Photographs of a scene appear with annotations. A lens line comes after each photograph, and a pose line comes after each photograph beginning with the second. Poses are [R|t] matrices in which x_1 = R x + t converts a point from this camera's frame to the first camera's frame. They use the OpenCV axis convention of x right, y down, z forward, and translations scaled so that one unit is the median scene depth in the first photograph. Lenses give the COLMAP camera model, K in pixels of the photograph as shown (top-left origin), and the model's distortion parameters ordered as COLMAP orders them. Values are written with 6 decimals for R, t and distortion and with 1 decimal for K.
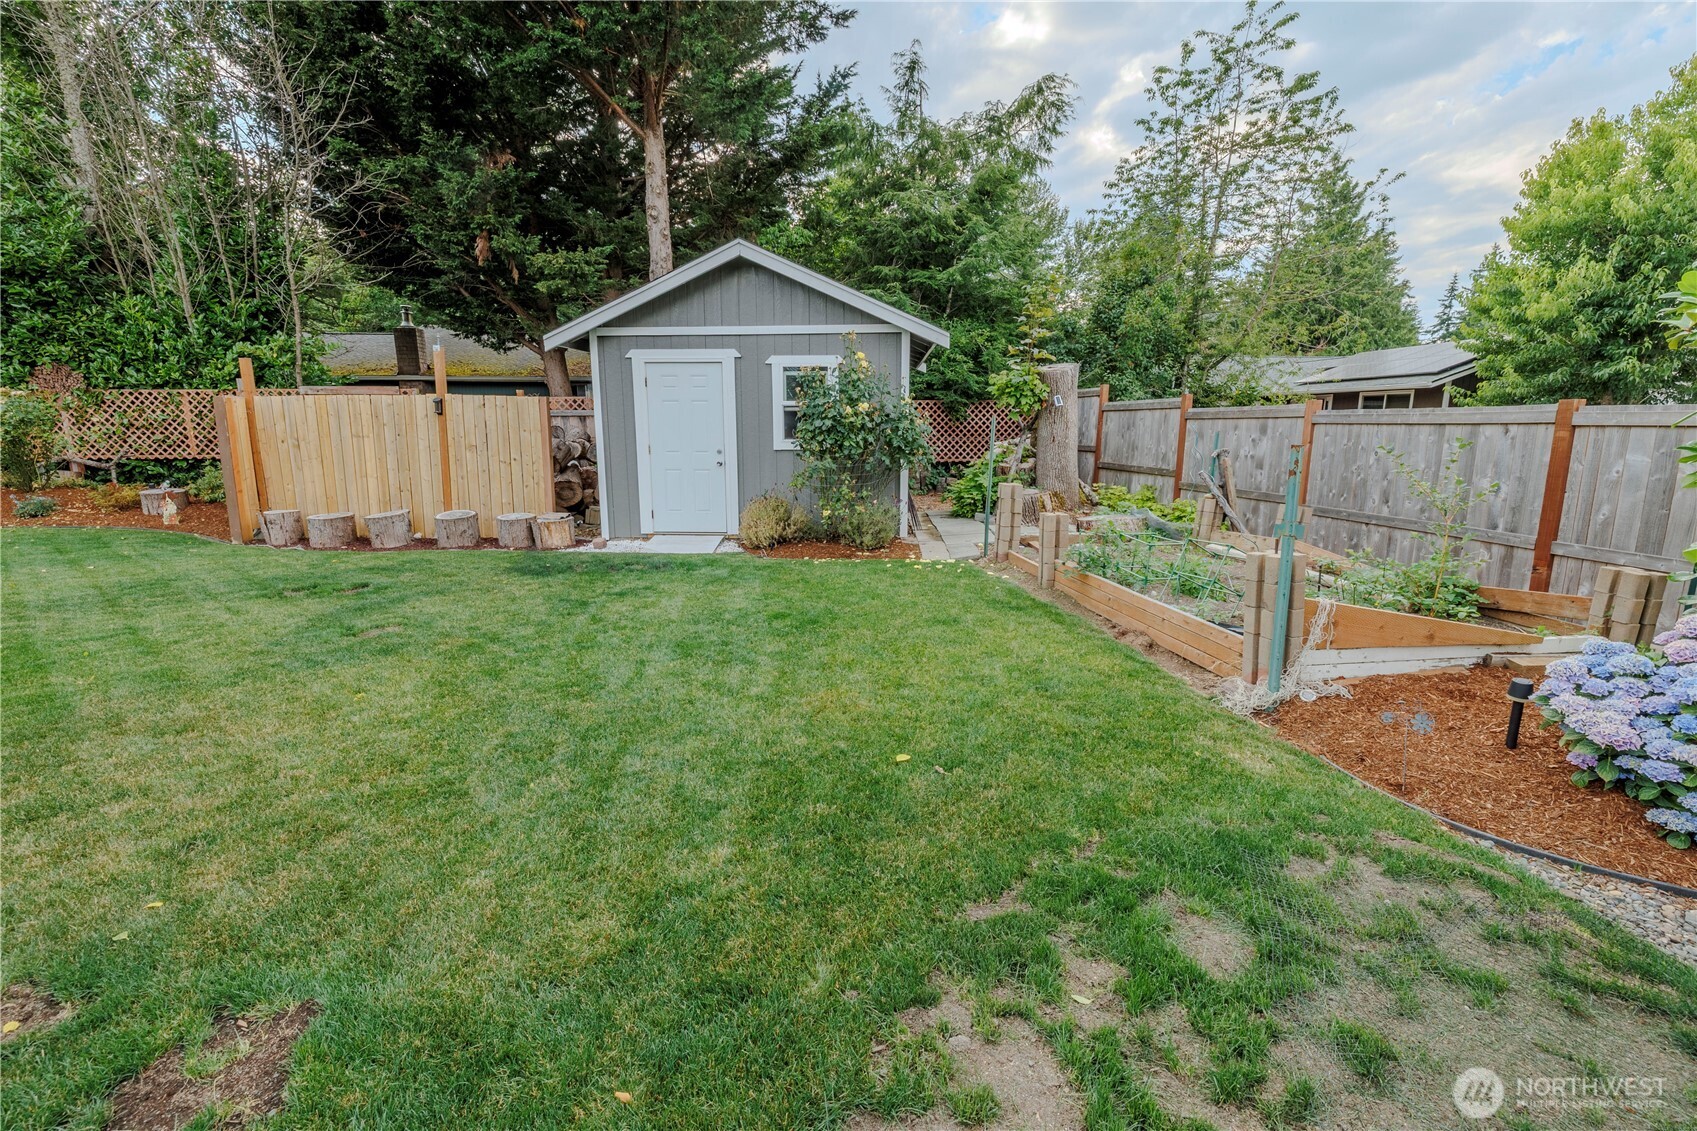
lens RADIAL K [[710.7, 0, 835.6], [0, 710.7, 557.7], [0, 0, 1]] dist [0.001922, 0.000242]
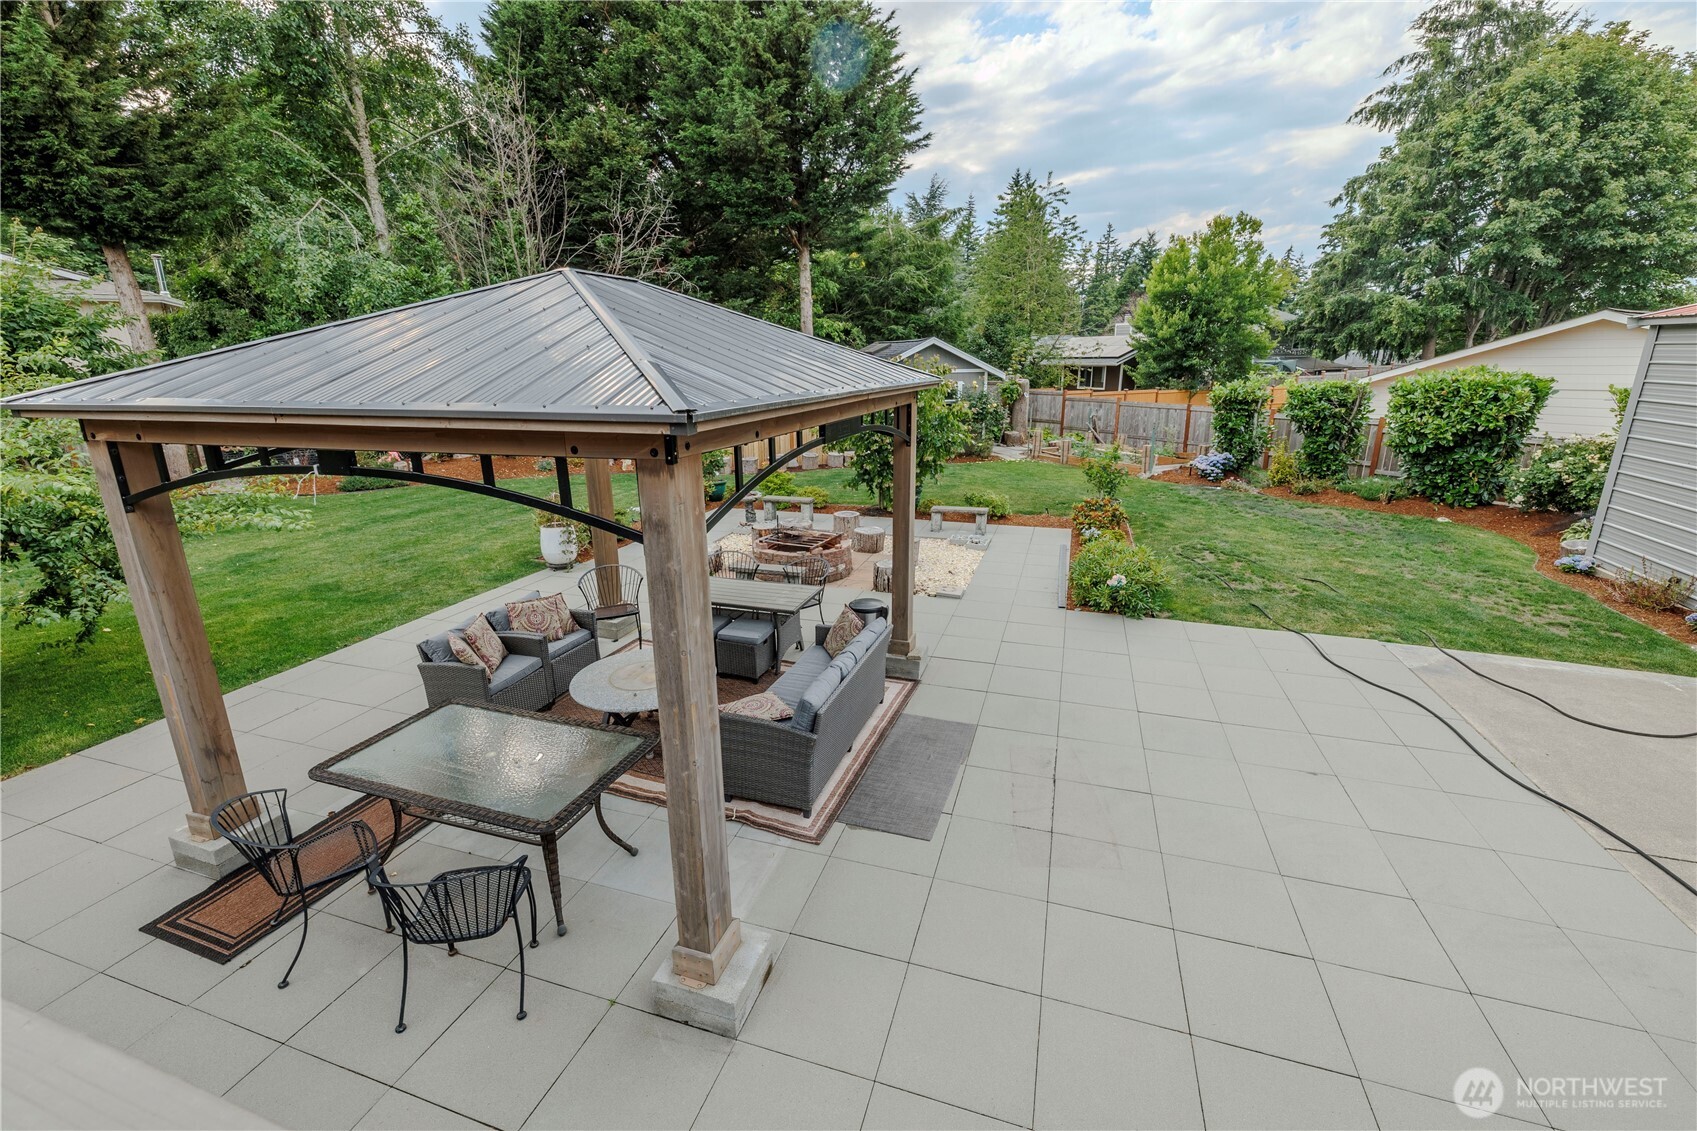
lens RADIAL K [[710.7, 0, 835.6], [0, 710.7, 557.7], [0, 0, 1]] dist [0.001922, 0.000242]
pose [[0.925605, -0.114308, 0.360818, -0.755927], [0.085989, 0.991885, 0.093645, 0.029834], [-0.368594, -0.055652, 0.927923, -0.643535]]
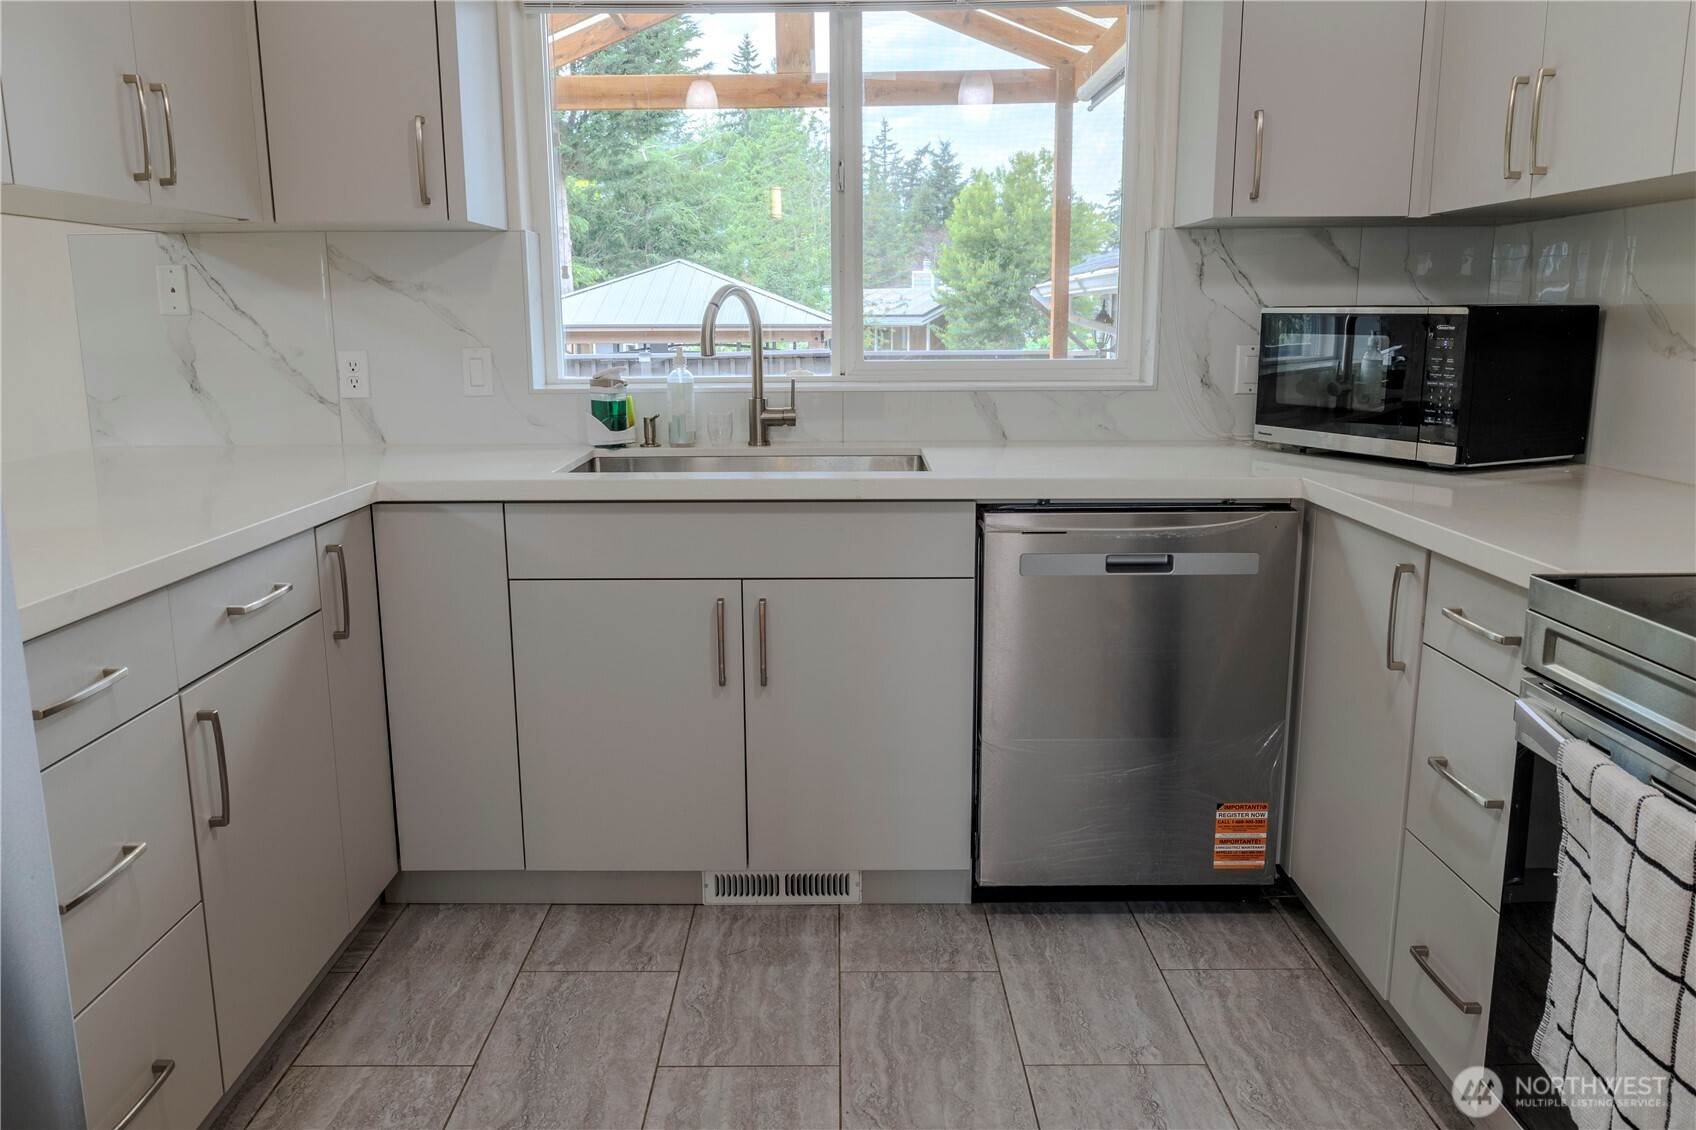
lens RADIAL K [[1235.0, 0, 848.0], [0, 1235.0, 565.0], [0, 0, 1]] dist [0.005801, 0.001366]
pose [[0.761964, -0.134985, 0.633395, -1.252031], [0.132257, 0.989858, 0.051849, 0.126553], [-0.633970, 0.044264, 0.772089, -1.110511]]
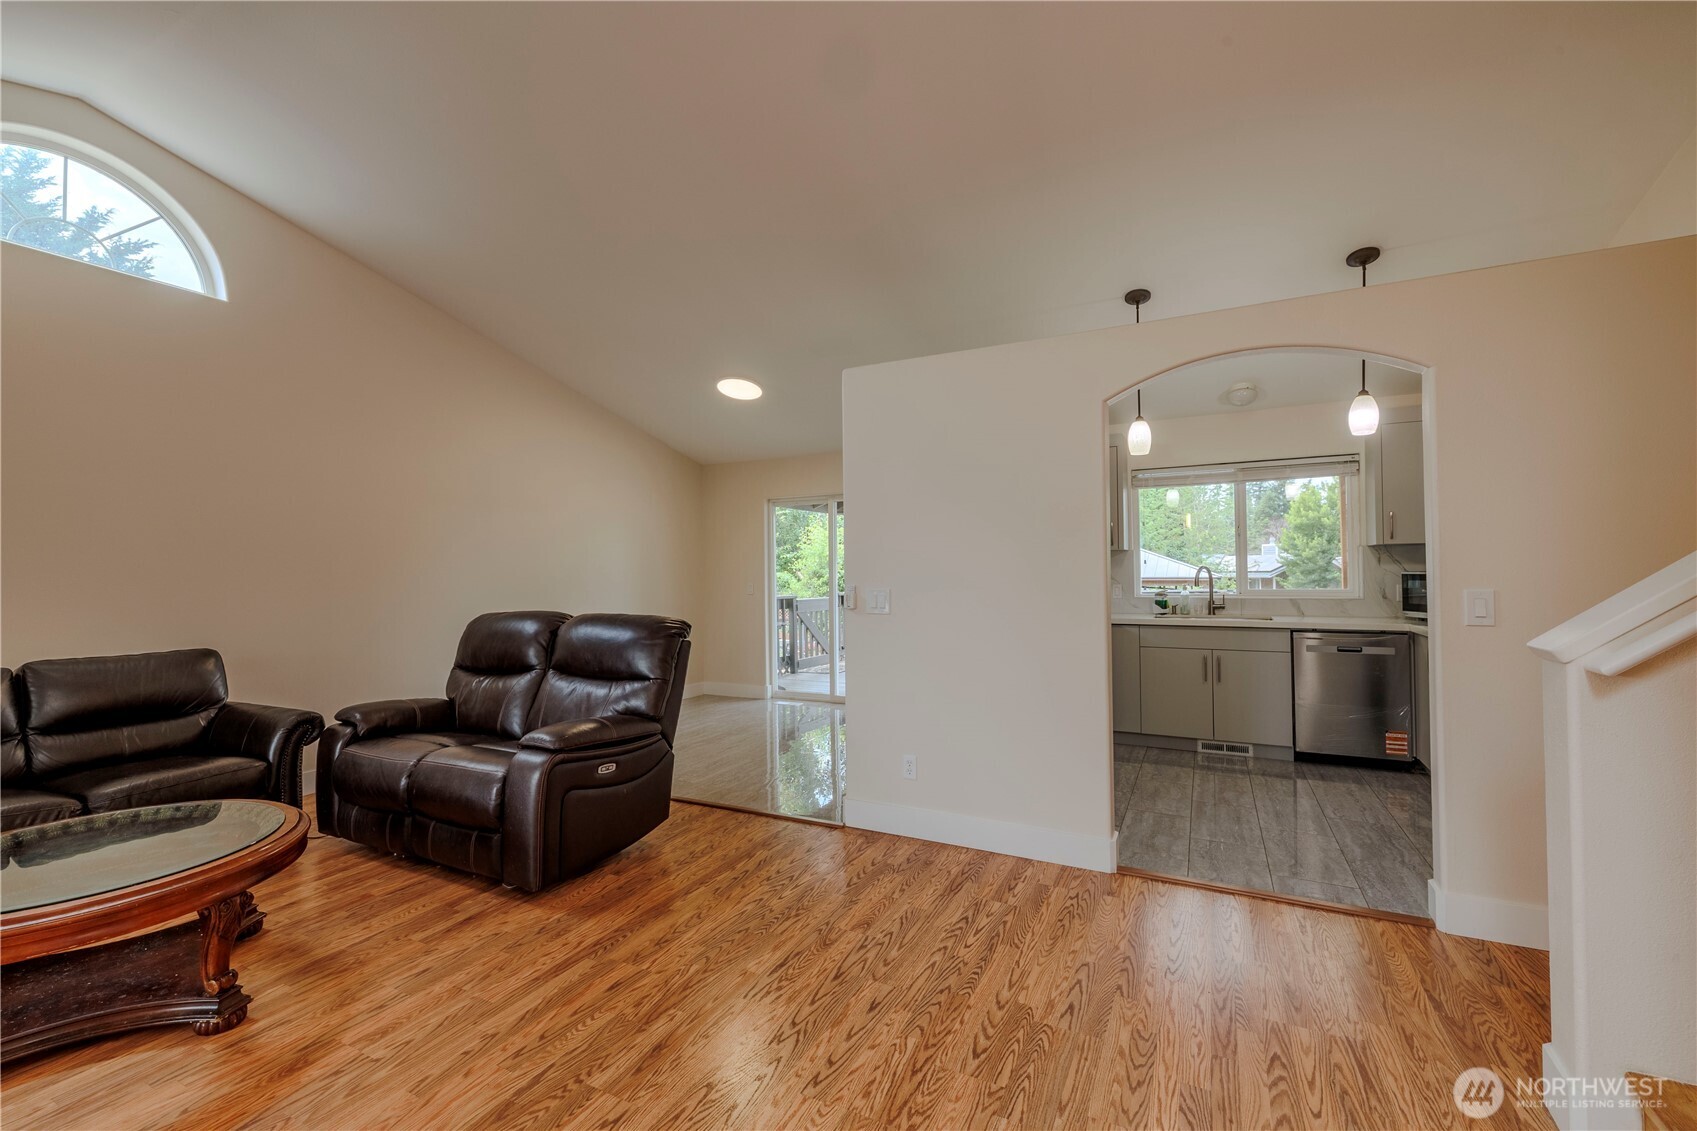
lens RADIAL K [[712.2, 0, 848.8], [0, 712.2, 558.3], [0, 0, 1]] dist [0.001010, -0.000200]
pose [[0.973725, -0.004835, 0.227674, -1.391344], [0.053665, 0.976490, -0.208777, 0.152534], [-0.221312, 0.215509, 0.951092, -1.253533]]
